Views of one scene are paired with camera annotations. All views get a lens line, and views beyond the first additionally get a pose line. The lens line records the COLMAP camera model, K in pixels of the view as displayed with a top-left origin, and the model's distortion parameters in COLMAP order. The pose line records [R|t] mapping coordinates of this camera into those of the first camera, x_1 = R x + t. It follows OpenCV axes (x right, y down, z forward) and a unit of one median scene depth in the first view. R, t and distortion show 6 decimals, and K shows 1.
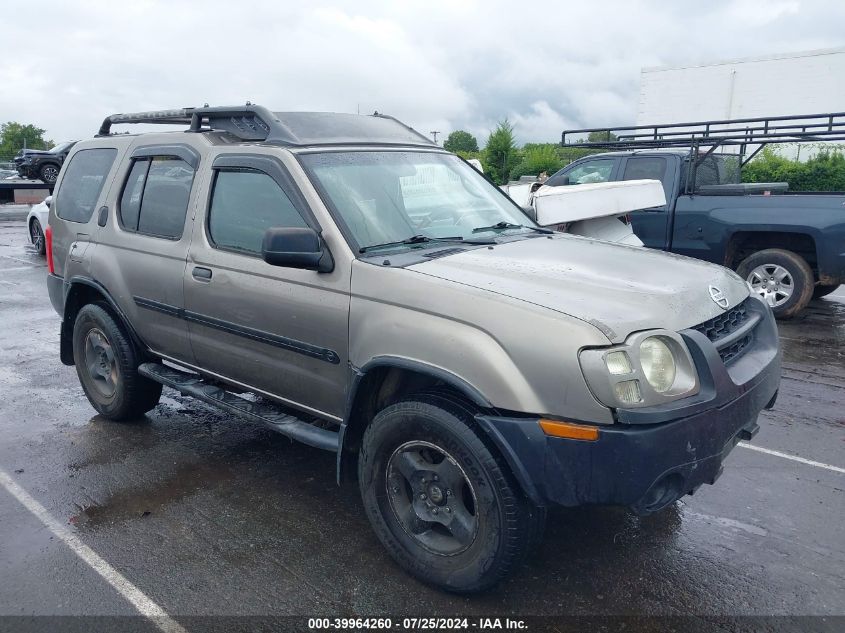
lens RADIAL K [[660.5, 0, 422.5], [0, 660.5, 316.5], [0, 0, 1]] dist [-0.001357, 0.000043]
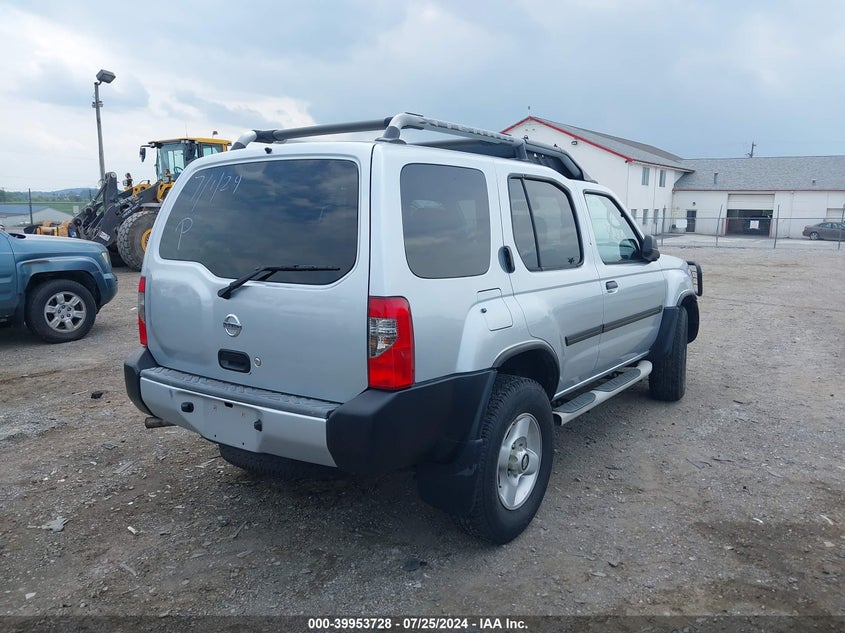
lens RADIAL K [[671.8, 0, 422.5], [0, 671.8, 316.5], [0, 0, 1]] dist [0.003079, -0.000224]
pose [[-0.085746, -0.142980, 0.986004, -1.465542], [0.230365, 0.959987, 0.159241, -0.275604], [-0.969319, 0.240795, -0.049378, 1.364525]]
